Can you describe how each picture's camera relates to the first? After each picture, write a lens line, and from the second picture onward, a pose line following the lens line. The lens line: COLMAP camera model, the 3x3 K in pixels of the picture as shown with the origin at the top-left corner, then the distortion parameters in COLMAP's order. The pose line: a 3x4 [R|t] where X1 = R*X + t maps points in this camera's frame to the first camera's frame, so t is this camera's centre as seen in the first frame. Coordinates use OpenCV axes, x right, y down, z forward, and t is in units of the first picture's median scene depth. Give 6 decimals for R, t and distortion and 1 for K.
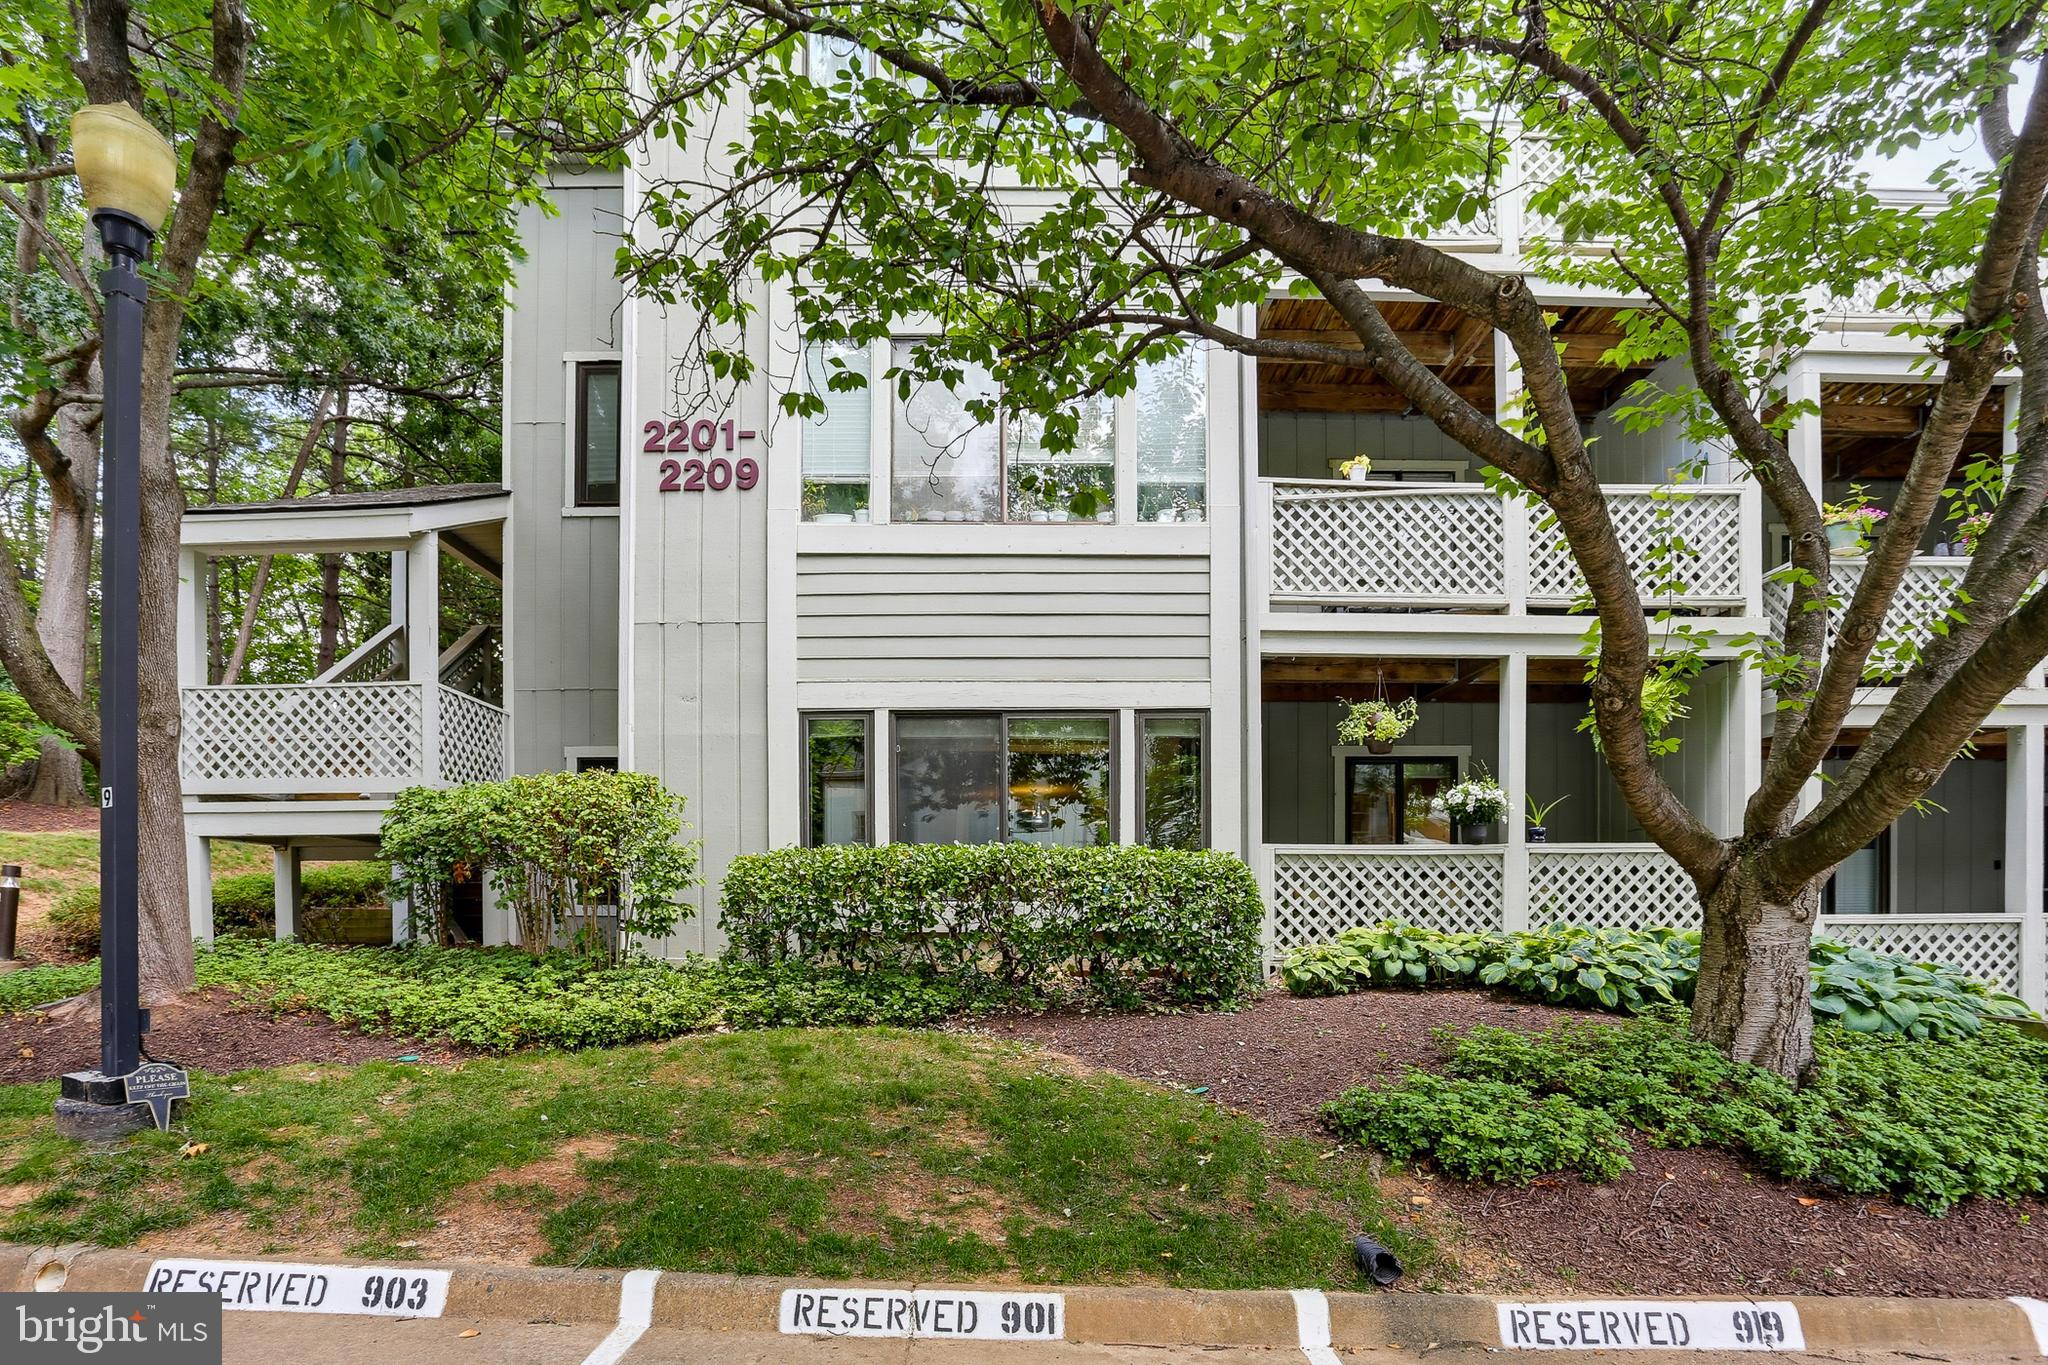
lens RADIAL K [[1009.1, 0, 1017.3], [0, 1009.1, 671.9], [0, 0, 1]] dist [-0.073986, 0.033315]
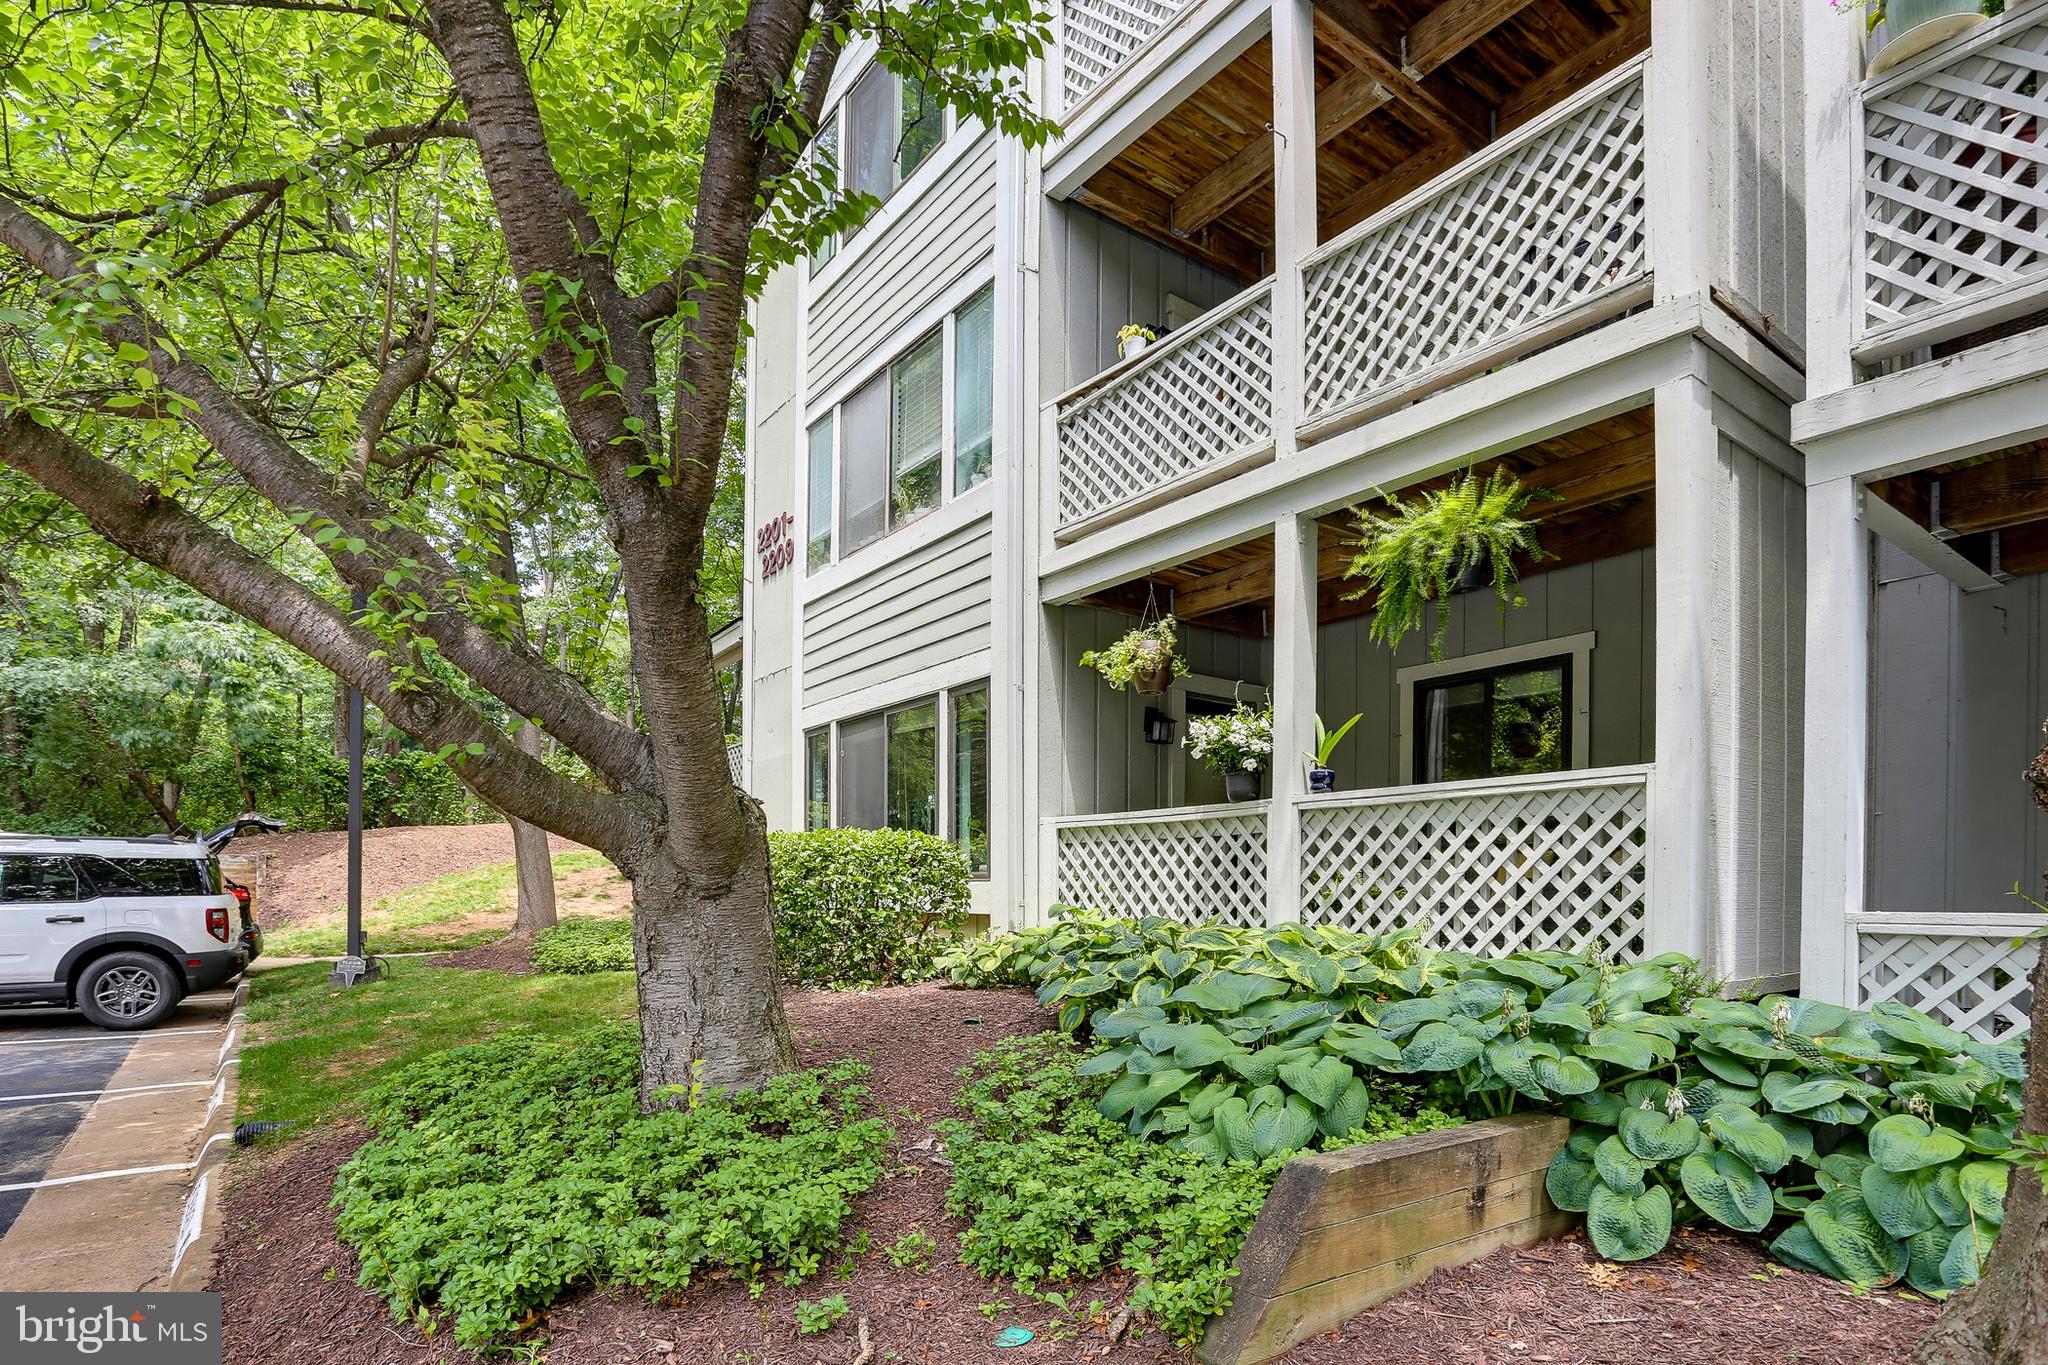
lens RADIAL K [[1009.1, 0, 1017.3], [0, 1009.1, 671.9], [0, 0, 1]] dist [-0.073986, 0.033315]
pose [[0.603281, -0.166796, -0.779892, 0.931853], [0.197340, 0.978696, -0.056663, 0.089370], [0.772729, -0.119720, 0.623344, 0.422351]]
